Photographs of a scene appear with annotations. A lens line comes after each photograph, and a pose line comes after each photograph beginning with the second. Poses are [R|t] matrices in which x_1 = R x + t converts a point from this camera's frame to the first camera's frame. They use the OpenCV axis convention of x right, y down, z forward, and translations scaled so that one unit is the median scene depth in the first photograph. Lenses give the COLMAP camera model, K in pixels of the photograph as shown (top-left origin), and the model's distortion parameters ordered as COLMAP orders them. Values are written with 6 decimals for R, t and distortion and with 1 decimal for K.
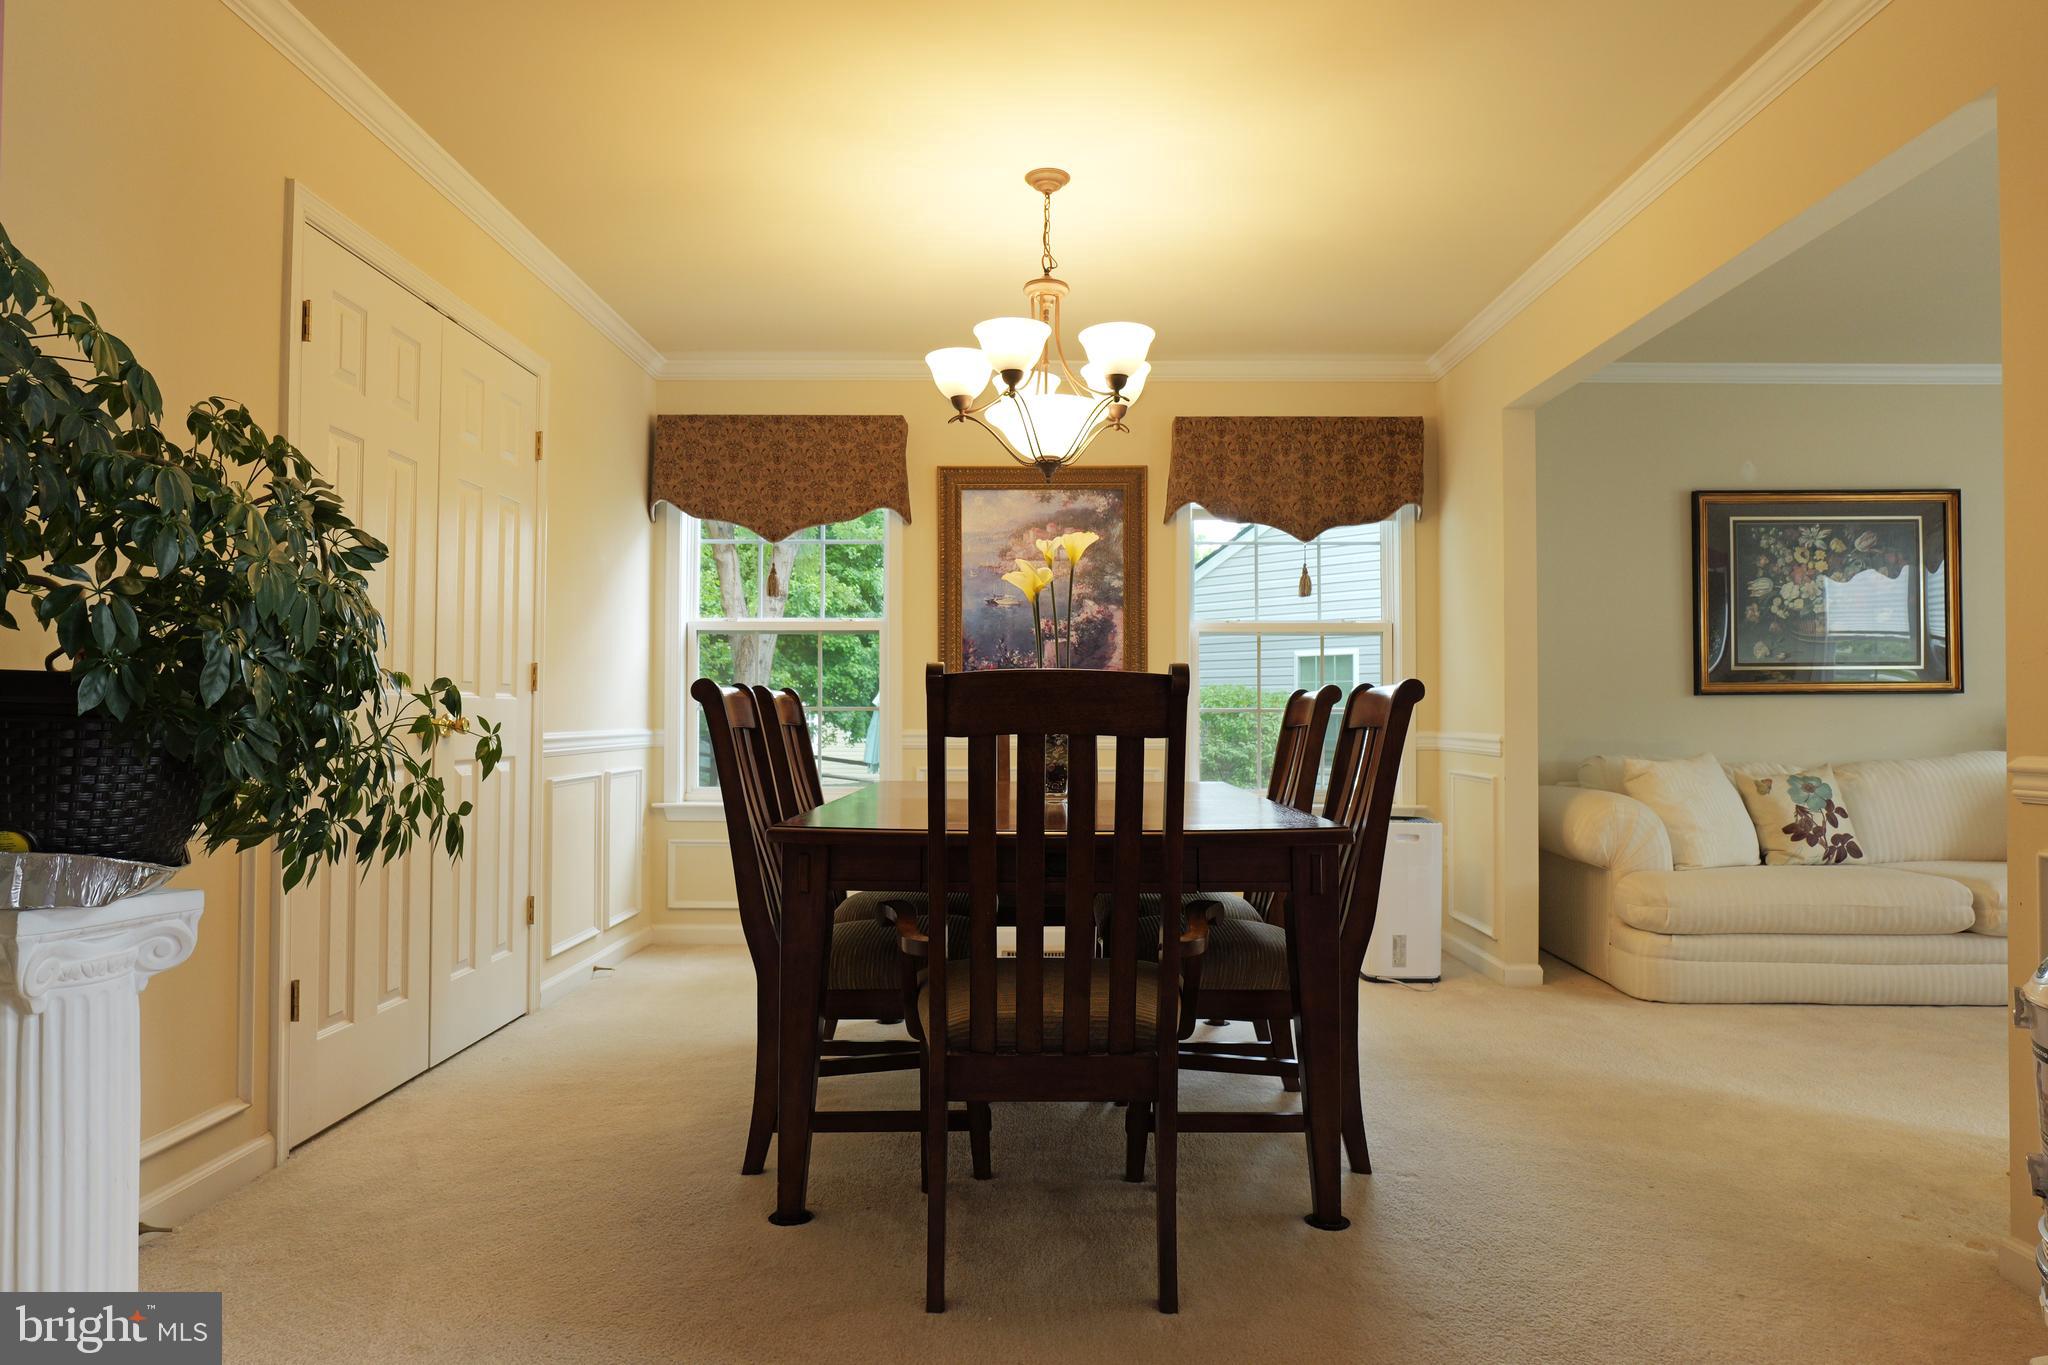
lens RADIAL K [[1171.5, 0, 1024.0], [0, 1171.5, 682.5], [0, 0, 1]] dist [-0.062943, 0.033483]
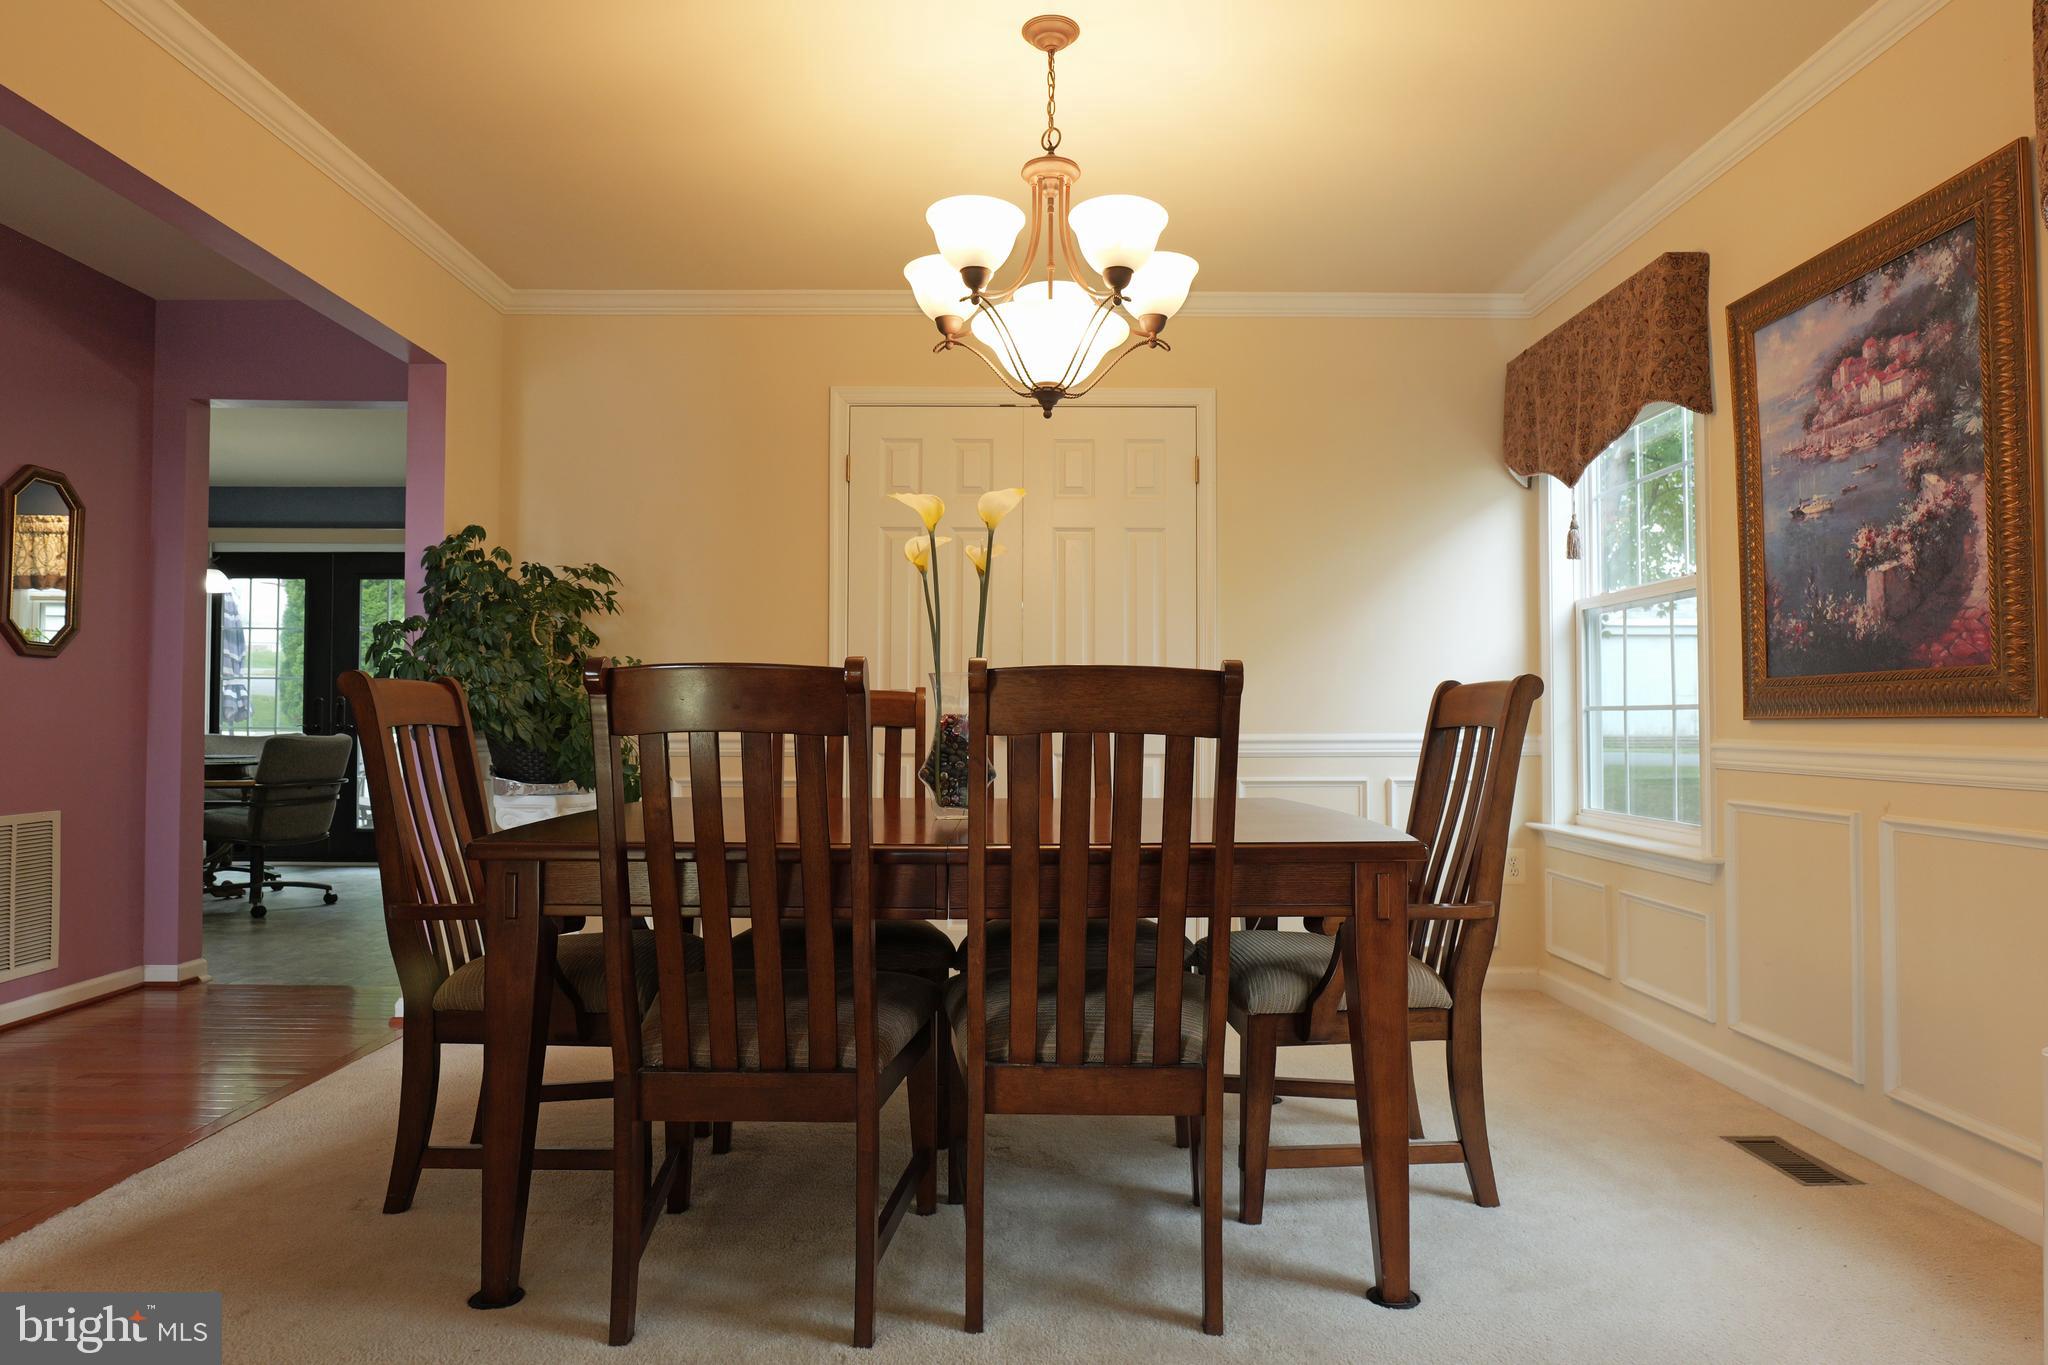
lens RADIAL K [[1171.5, 0, 1024.0], [0, 1171.5, 682.5], [0, 0, 1]] dist [-0.062943, 0.033483]
pose [[0.035469, -0.034265, -0.998783, 0.507327], [0.013209, 0.999341, -0.033815, 0.026235], [0.999283, -0.011994, 0.035898, 0.611437]]
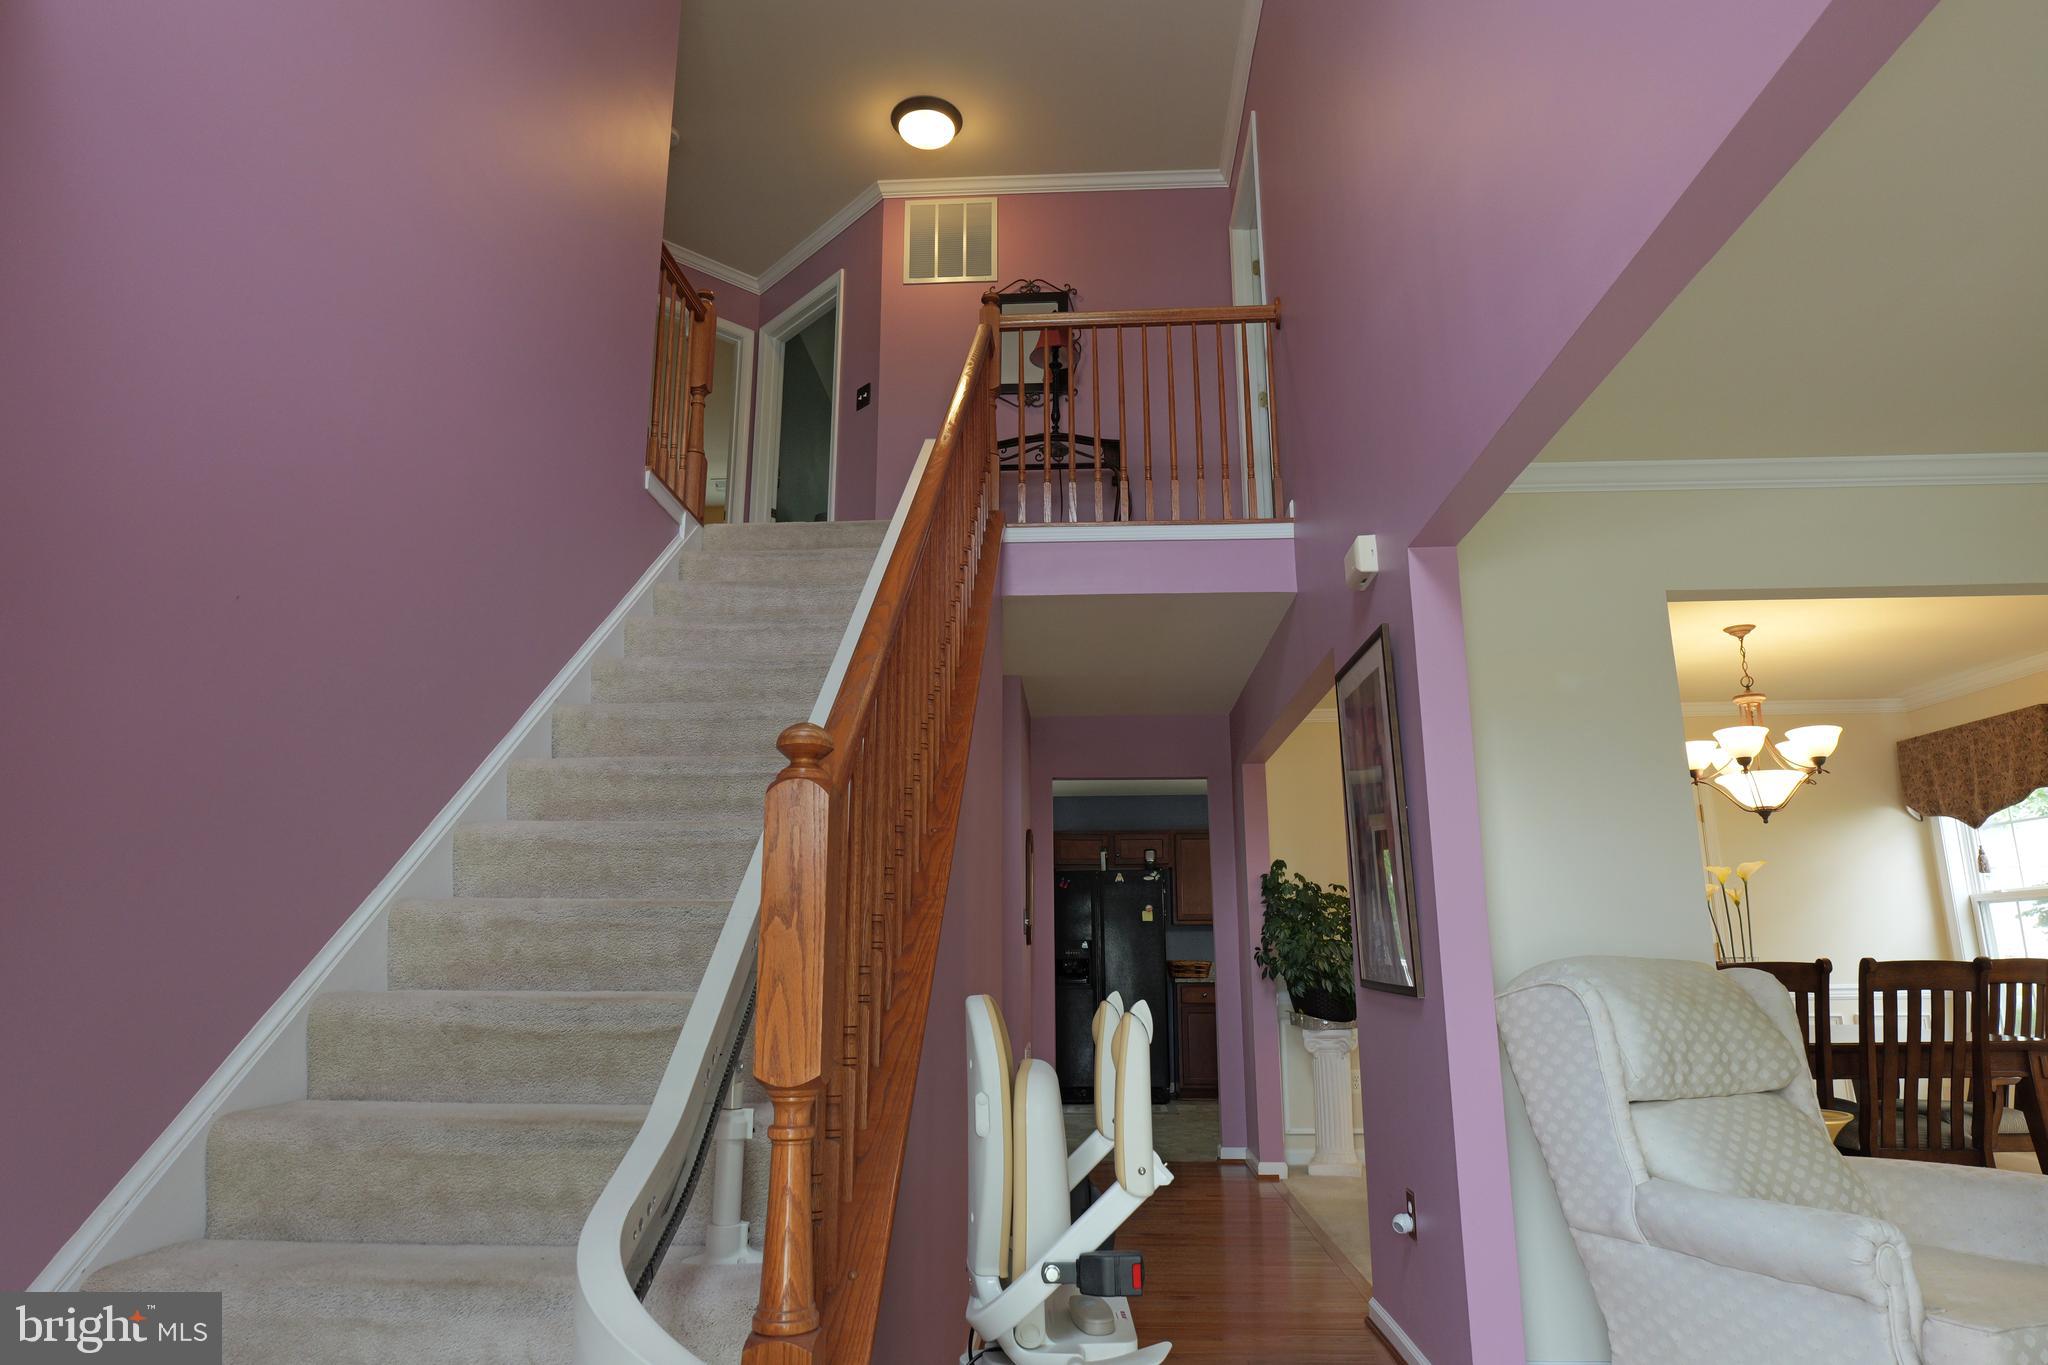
lens RADIAL K [[1171.5, 0, 1024.0], [0, 1171.5, 682.5], [0, 0, 1]] dist [-0.062943, 0.033483]
pose [[-0.035048, -0.235429, -0.971259, 1.016882], [0.015496, 0.971612, -0.236074, -0.000783], [0.999265, -0.023325, -0.030405, 0.032335]]
